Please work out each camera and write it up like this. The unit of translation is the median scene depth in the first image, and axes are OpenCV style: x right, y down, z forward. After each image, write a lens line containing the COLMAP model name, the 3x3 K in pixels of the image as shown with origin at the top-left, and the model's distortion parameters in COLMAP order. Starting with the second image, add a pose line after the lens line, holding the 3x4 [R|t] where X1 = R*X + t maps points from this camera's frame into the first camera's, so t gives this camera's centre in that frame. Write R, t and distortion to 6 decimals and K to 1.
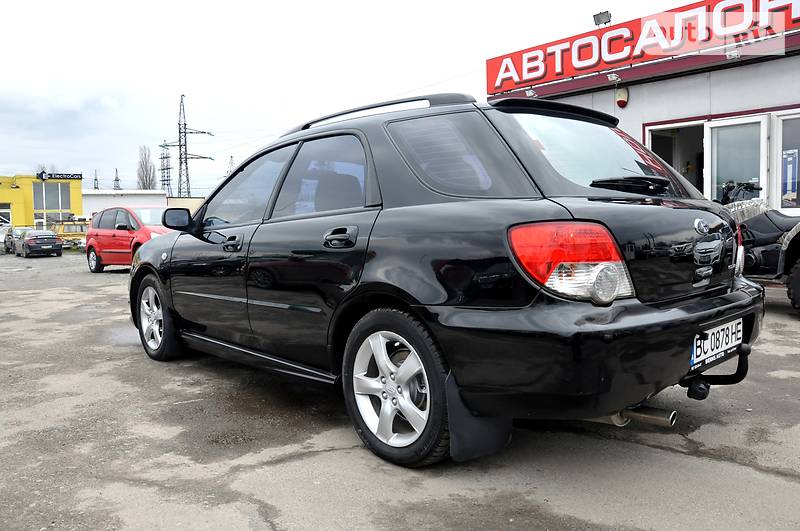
lens RADIAL K [[621.5, 0, 401.4], [0, 621.5, 266.6], [0, 0, 1]] dist [-0.156813, 0.116762]
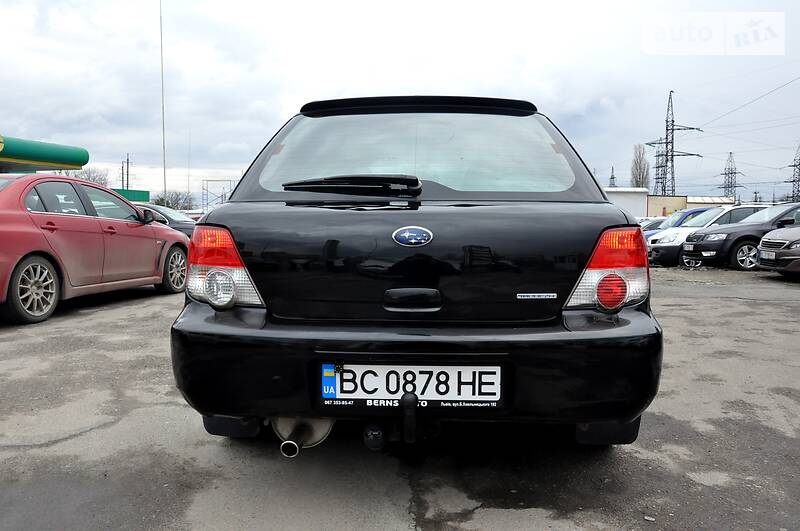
lens RADIAL K [[621.5, 0, 401.8], [0, 621.5, 267.8], [0, 0, 1]] dist [-0.156813, 0.116762]
pose [[0.711557, 0.076979, -0.698399, 0.814516], [-0.073060, 0.996698, 0.035421, -0.041121], [0.698820, 0.025821, 0.714832, 0.316059]]
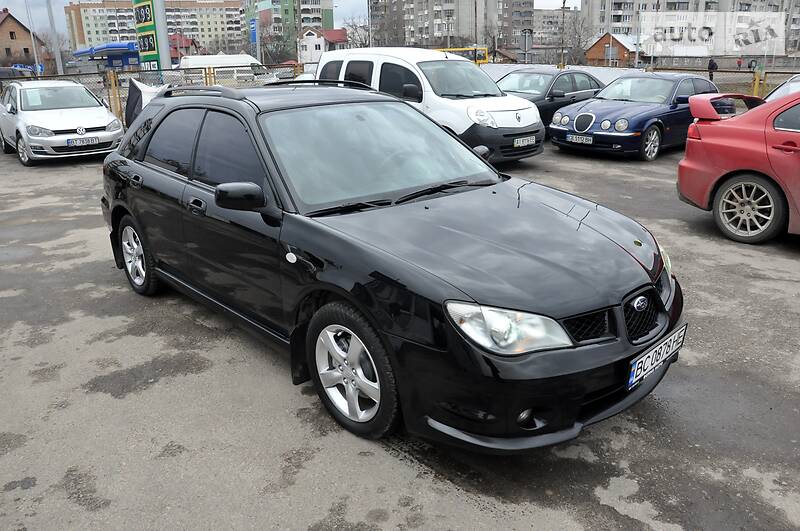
lens RADIAL K [[621.5, 0, 399.7], [0, 621.5, 268.7], [0, 0, 1]] dist [-0.156813, 0.116762]
pose [[-0.998897, 0.046575, -0.005926, -0.259513], [0.040716, 0.922181, 0.384609, -0.409326], [0.023378, 0.383943, -0.923061, 2.642147]]
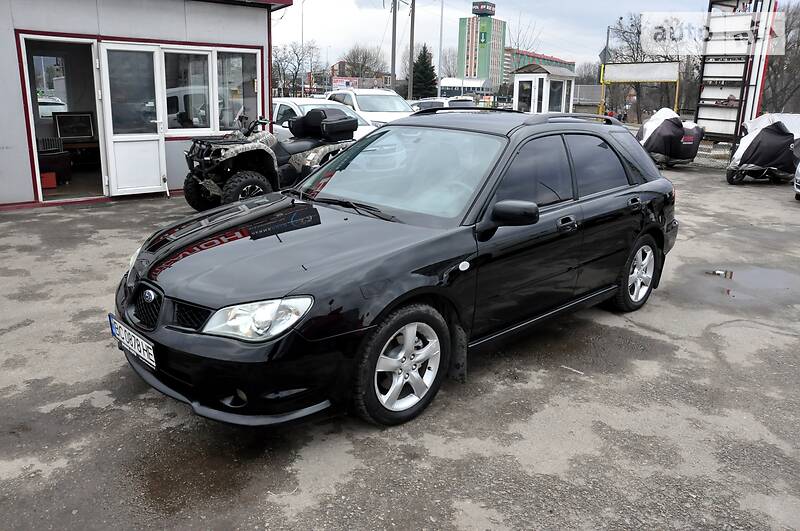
lens RADIAL K [[621.5, 0, 402.6], [0, 621.5, 266.4], [0, 0, 1]] dist [-0.156813, 0.116762]
pose [[-0.047405, -0.249091, 0.967319, -1.551381], [0.043624, 0.966968, 0.251138, -0.293648], [-0.997923, 0.054104, -0.034973, 1.503661]]
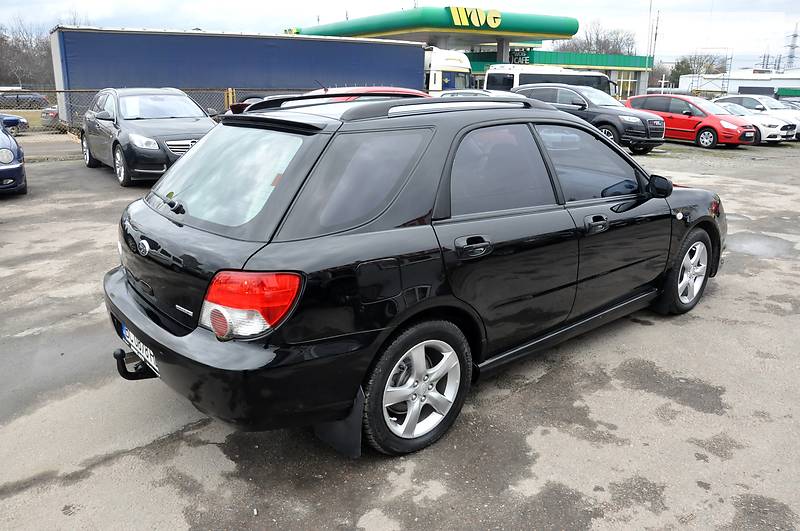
lens RADIAL K [[621.5, 0, 400.4], [0, 621.5, 267.8], [0, 0, 1]] dist [-0.156813, 0.116762]
pose [[-0.025398, 0.317740, -0.947838, 1.216106], [-0.076522, 0.944744, 0.318753, -0.332857], [0.996744, 0.080627, 0.000319, 1.141898]]
